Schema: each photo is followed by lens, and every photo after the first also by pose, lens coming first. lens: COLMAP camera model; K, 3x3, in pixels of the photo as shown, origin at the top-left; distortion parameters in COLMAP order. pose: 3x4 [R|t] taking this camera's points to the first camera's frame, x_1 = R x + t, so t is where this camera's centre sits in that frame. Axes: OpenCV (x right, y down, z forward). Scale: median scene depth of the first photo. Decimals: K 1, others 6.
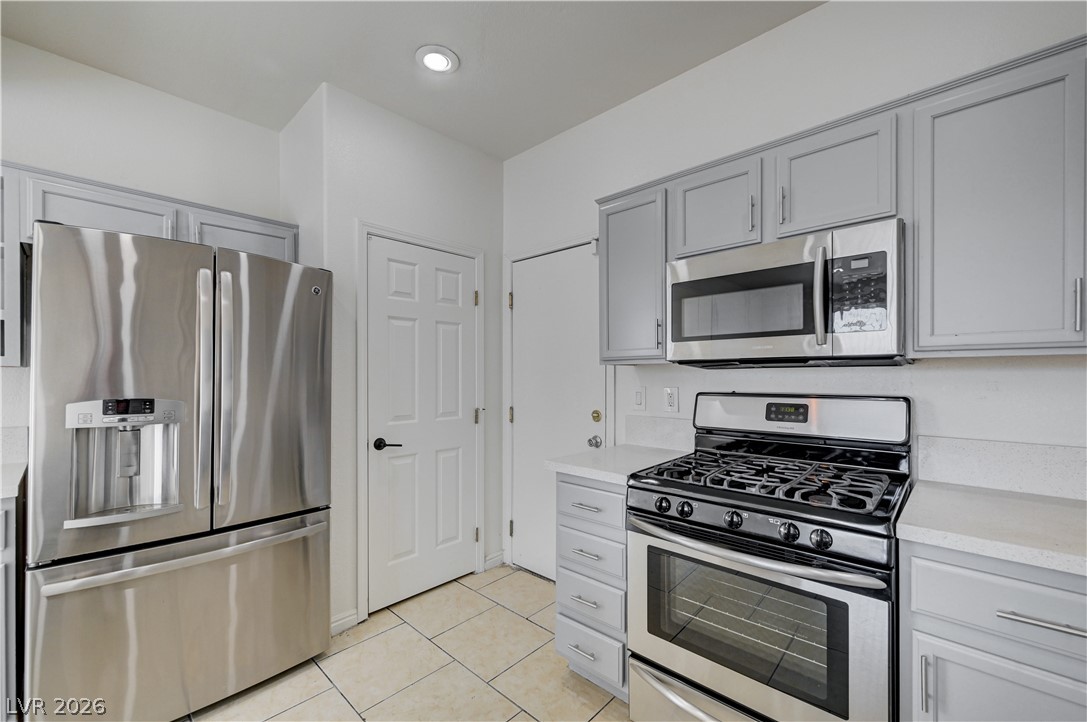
lens RADIAL K [[447.4, 0, 545.6], [0, 447.4, 374.9], [0, 0, 1]] dist [0.002836, -0.000067]
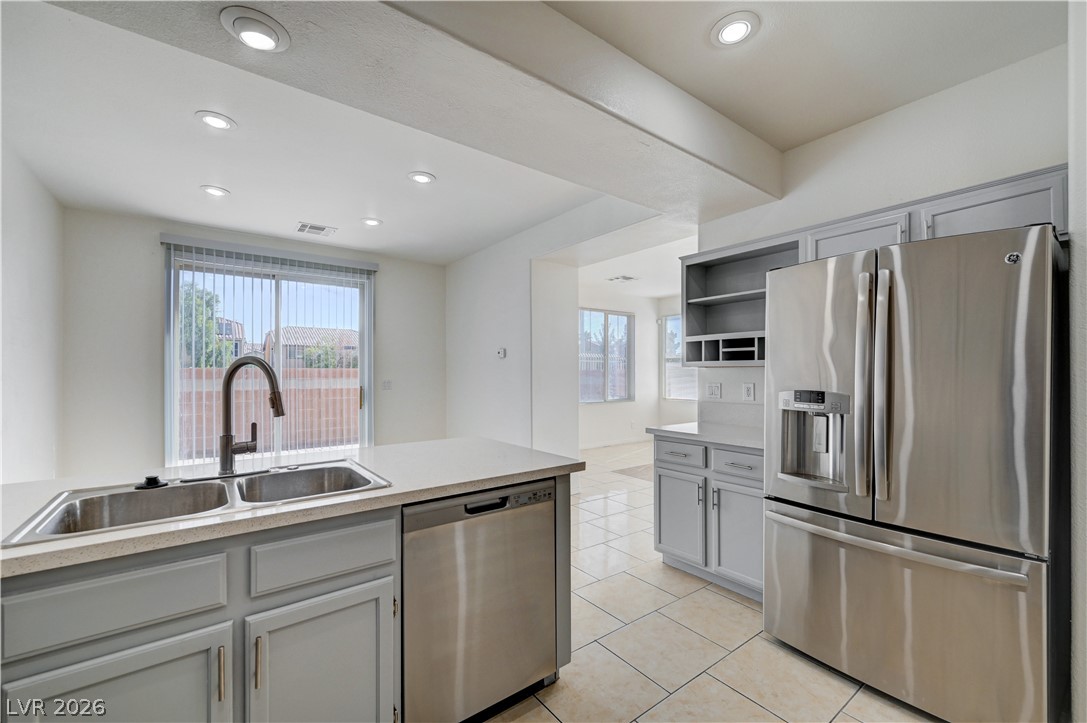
lens RADIAL K [[447.0, 0, 546.3], [0, 447.0, 370.1], [0, 0, 1]] dist [-0.007151, 0.000318]
pose [[-0.165052, -0.004150, -0.986276, 0.400191], [0.001326, 0.999989, -0.004430, -0.000449], [0.986284, -0.002039, -0.165045, 0.420570]]
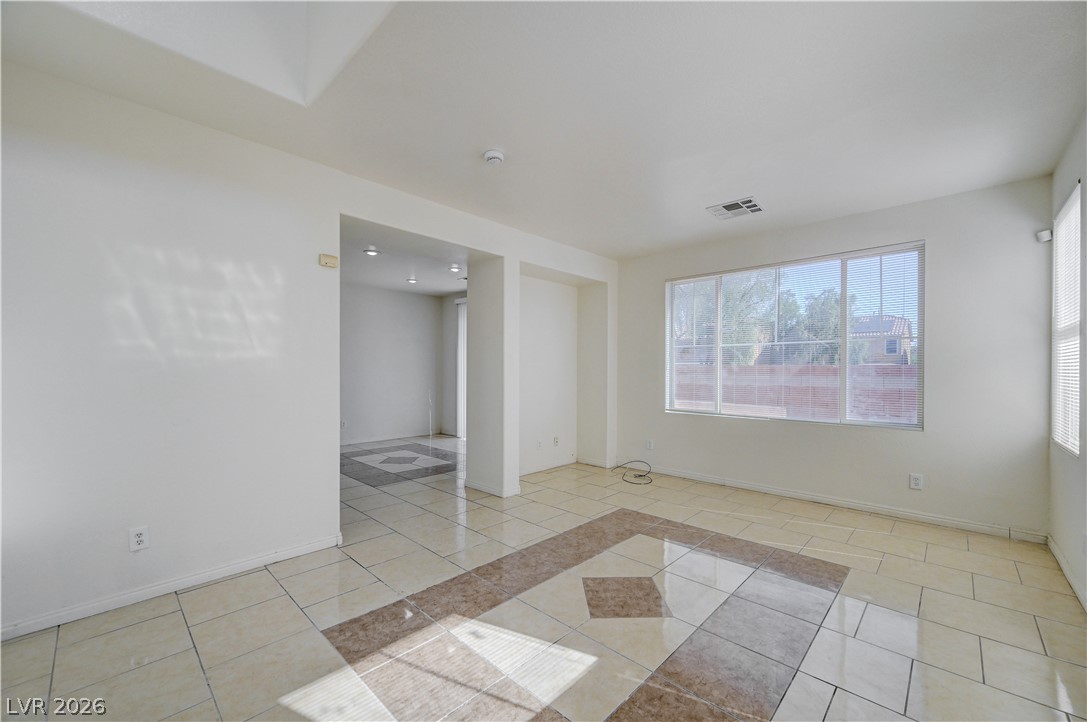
lens RADIAL K [[432.0, 0, 548.7], [0, 432.0, 374.2], [0, 0, 1]] dist [-0.000074, 0.000495]
pose [[-0.999882, -0.001910, -0.015245, -2.688193], [-0.002115, 0.999907, 0.013498, 0.001330], [0.015217, 0.013528, -0.999793, 2.705076]]
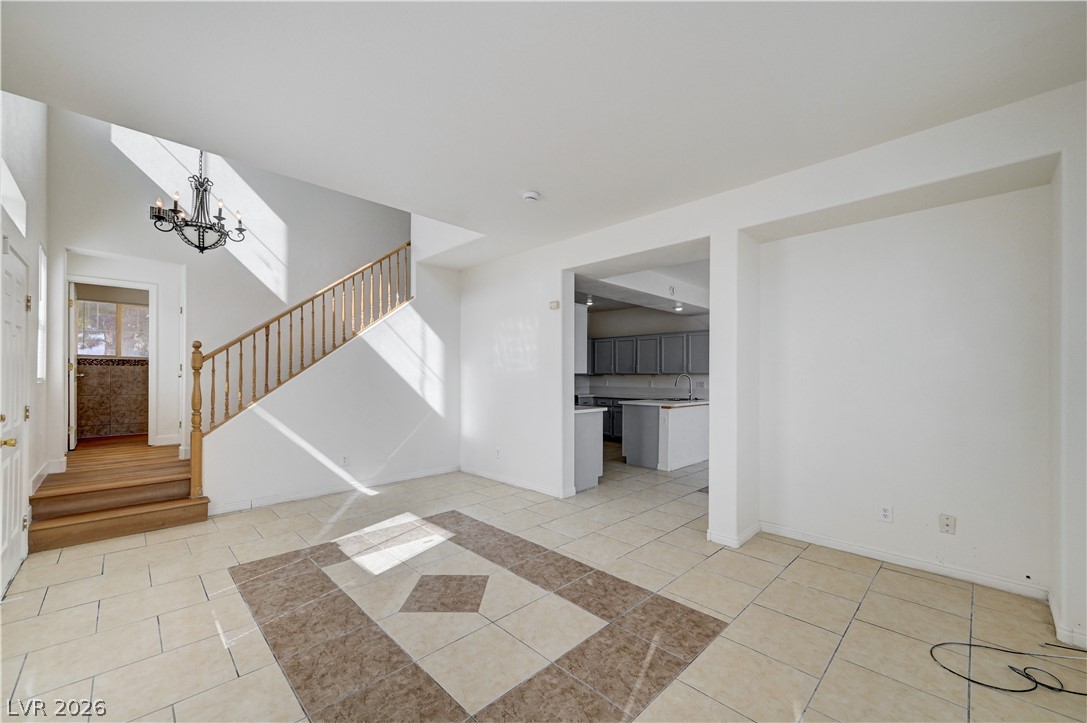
lens RADIAL K [[432.0, 0, 547.0], [0, 432.0, 372.6], [0, 0, 1]] dist [-0.000074, 0.000495]
pose [[0.027881, 0.014314, 0.999509, -4.492465], [-0.002457, 0.999895, -0.014251, 0.018646], [-0.999608, -0.002058, 0.027914, 0.862331]]
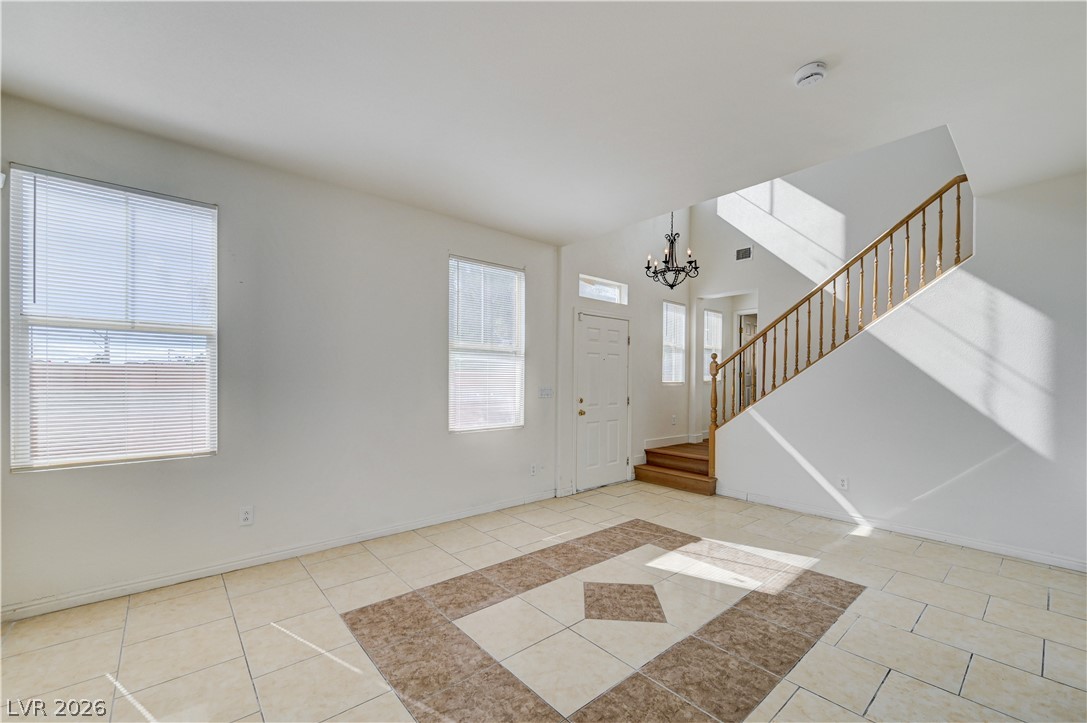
lens RADIAL K [[432.0, 0, 530.3], [0, 432.0, 389.2], [0, 0, 1]] dist [-0.000074, 0.000495]
pose [[0.993301, 0.009311, -0.115184, -3.116287], [-0.006705, 0.999713, 0.022994, 0.003065], [0.115365, -0.022068, 0.993078, -0.264146]]
